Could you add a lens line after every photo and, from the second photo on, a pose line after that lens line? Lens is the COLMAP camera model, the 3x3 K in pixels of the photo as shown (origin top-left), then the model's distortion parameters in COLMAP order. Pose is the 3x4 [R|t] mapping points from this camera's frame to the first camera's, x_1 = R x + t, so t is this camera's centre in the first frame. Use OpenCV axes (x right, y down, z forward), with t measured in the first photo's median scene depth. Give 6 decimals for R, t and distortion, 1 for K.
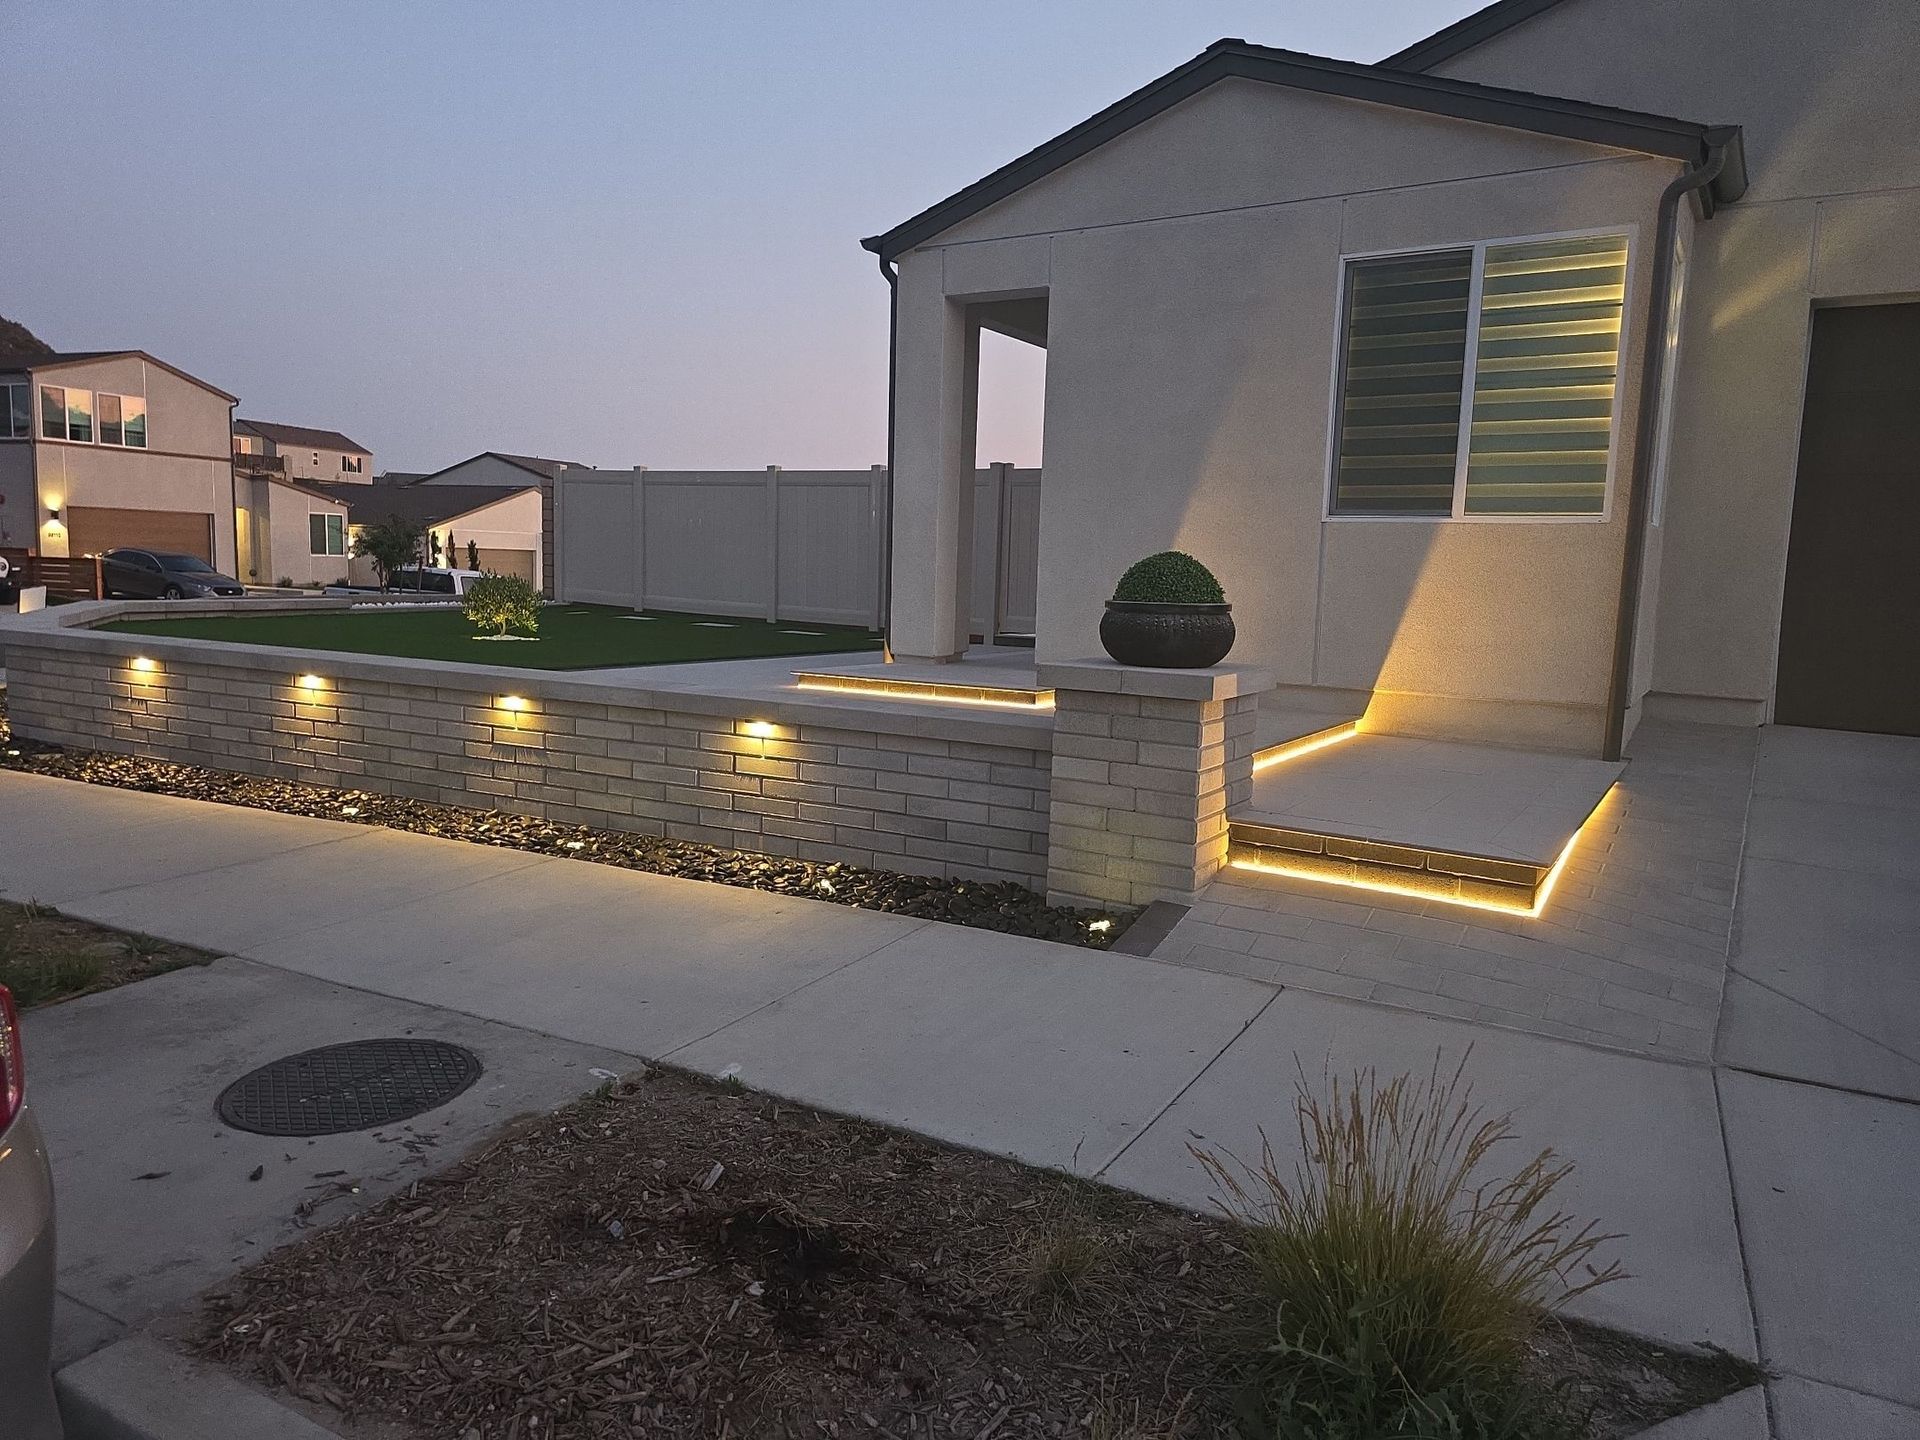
lens RADIAL K [[1279.6, 0, 944.9], [0, 1279.6, 710.7], [0, 0, 1]] dist [0.062436, -0.058735]
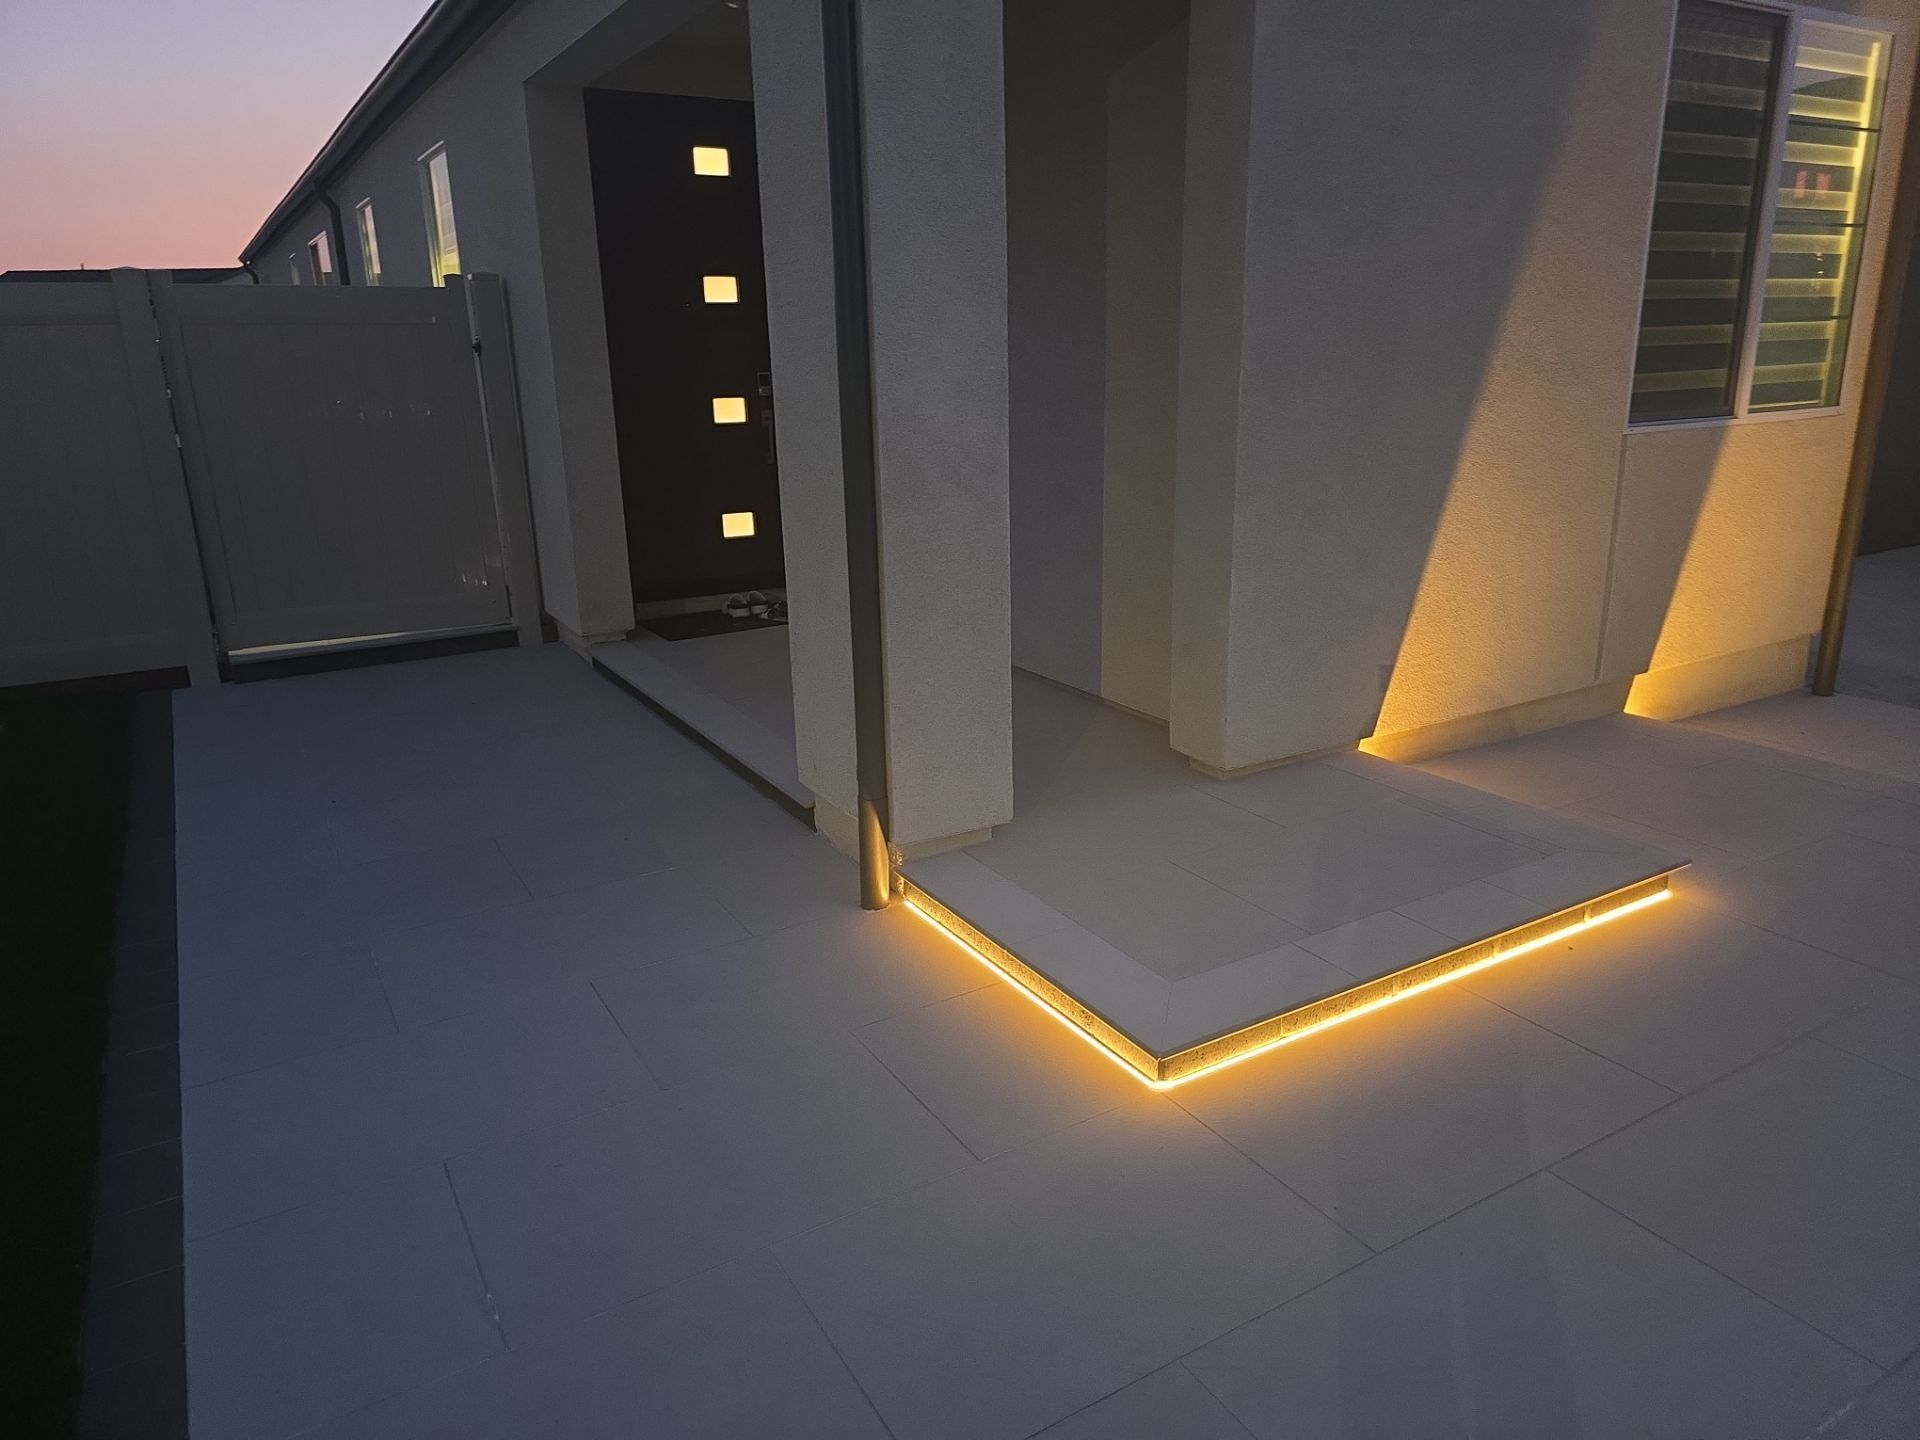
lens RADIAL K [[1279.6, 0, 961.0], [0, 1279.6, 714.3], [0, 0, 1]] dist [0.062436, -0.058735]
pose [[0.458307, -0.284305, 0.842096, -0.438217], [0.137747, 0.958732, 0.248715, -0.222339], [-0.878055, 0.002008, 0.478556, 1.000484]]
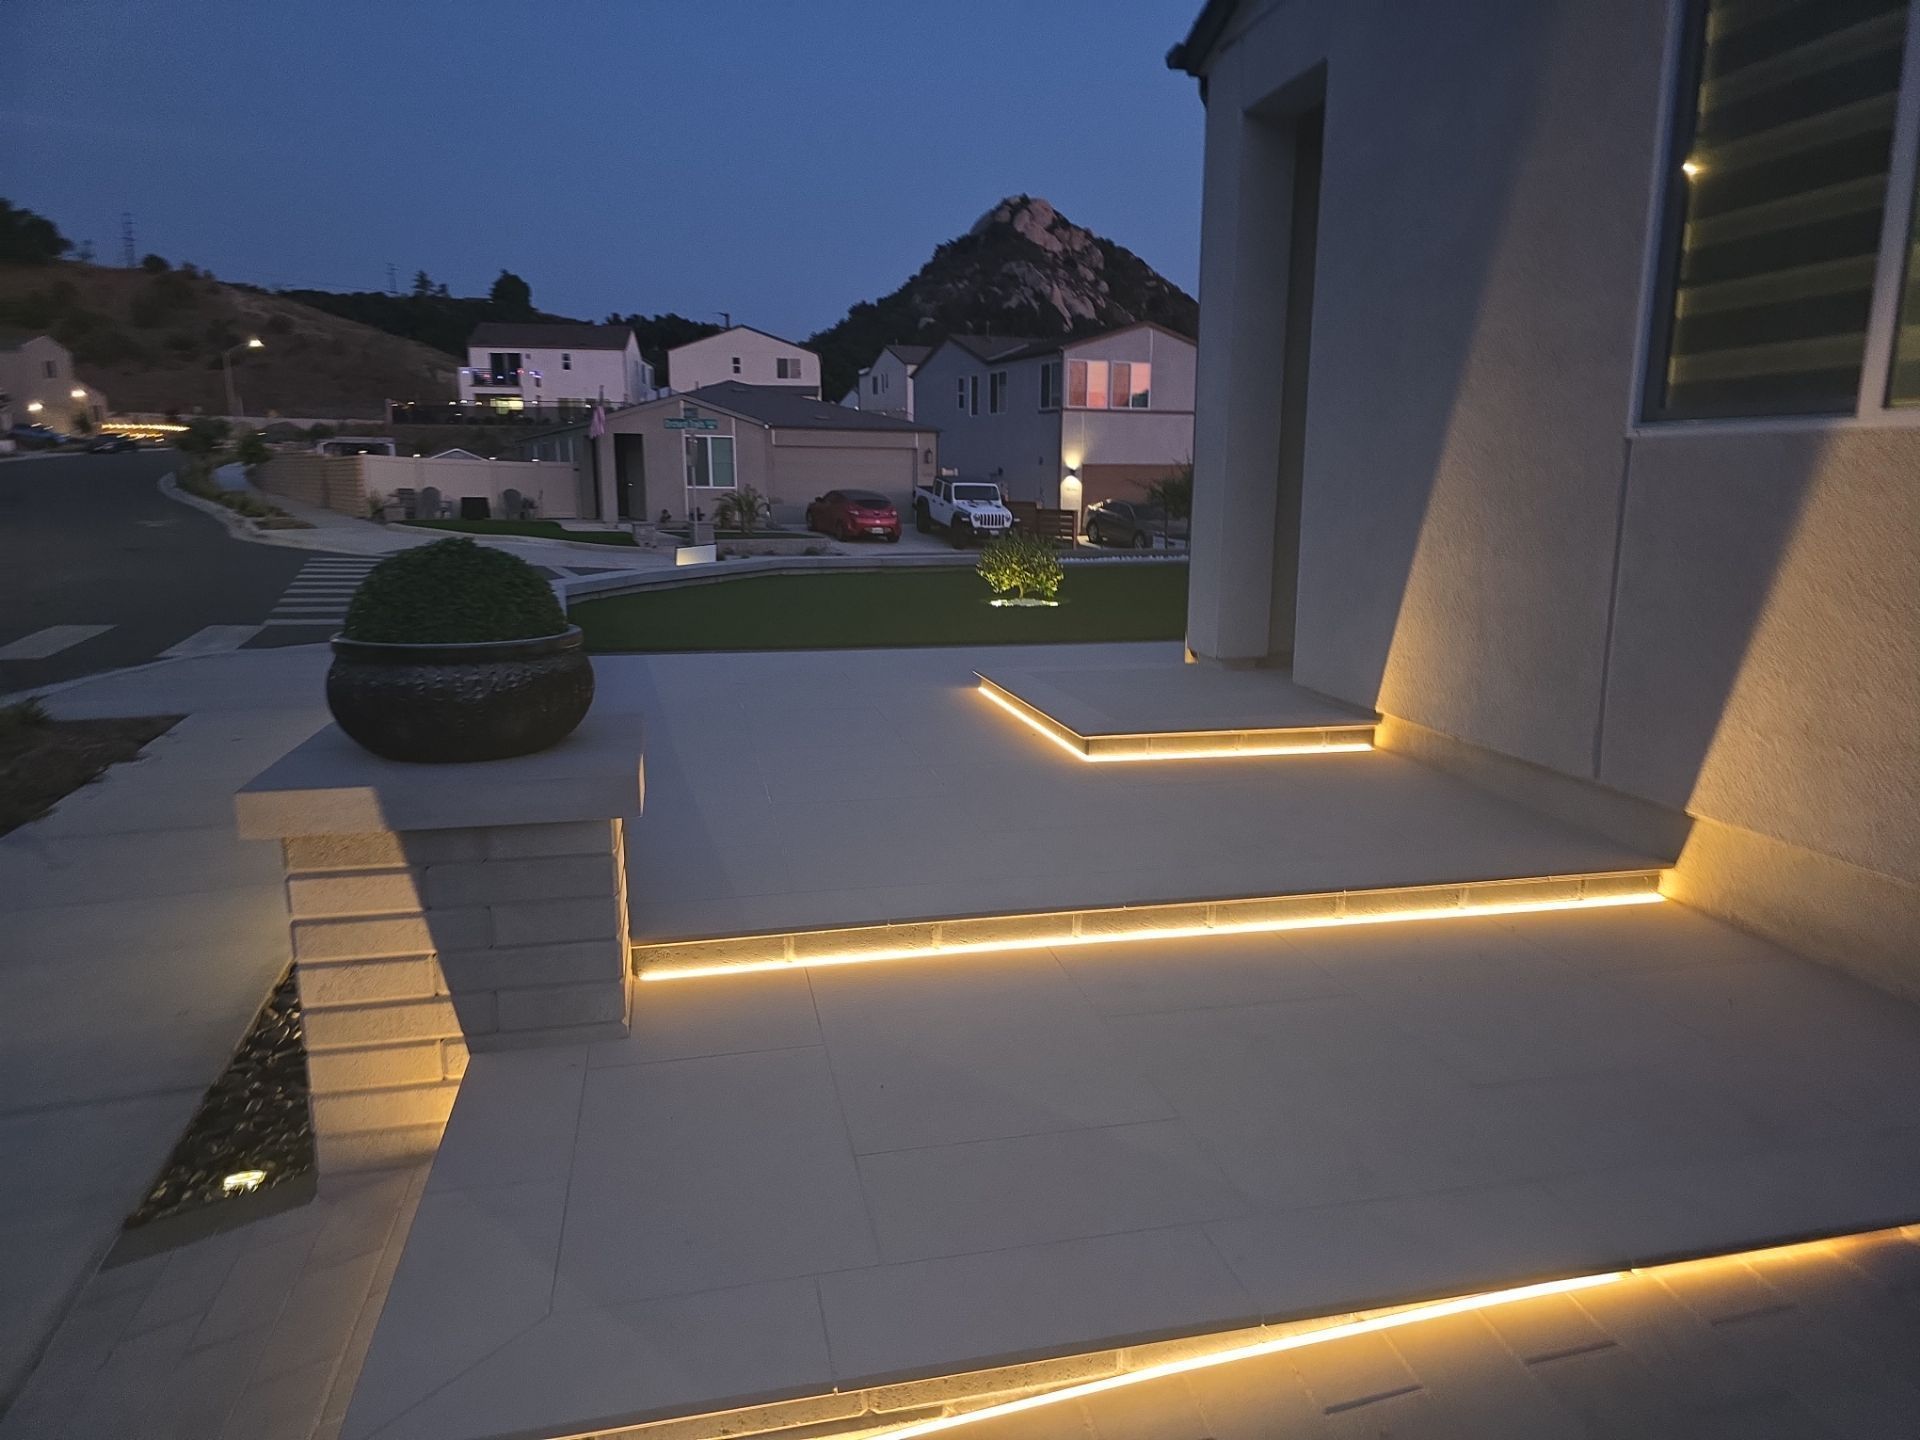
lens RADIAL K [[1279.6, 0, 988.8], [0, 1279.6, 741.3], [0, 0, 1]] dist [0.062436, -0.058735]
pose [[0.714260, 0.111735, -0.690903, 0.473932], [-0.062702, 0.993420, 0.095837, -0.070054], [0.697066, -0.025132, 0.716567, 0.510151]]
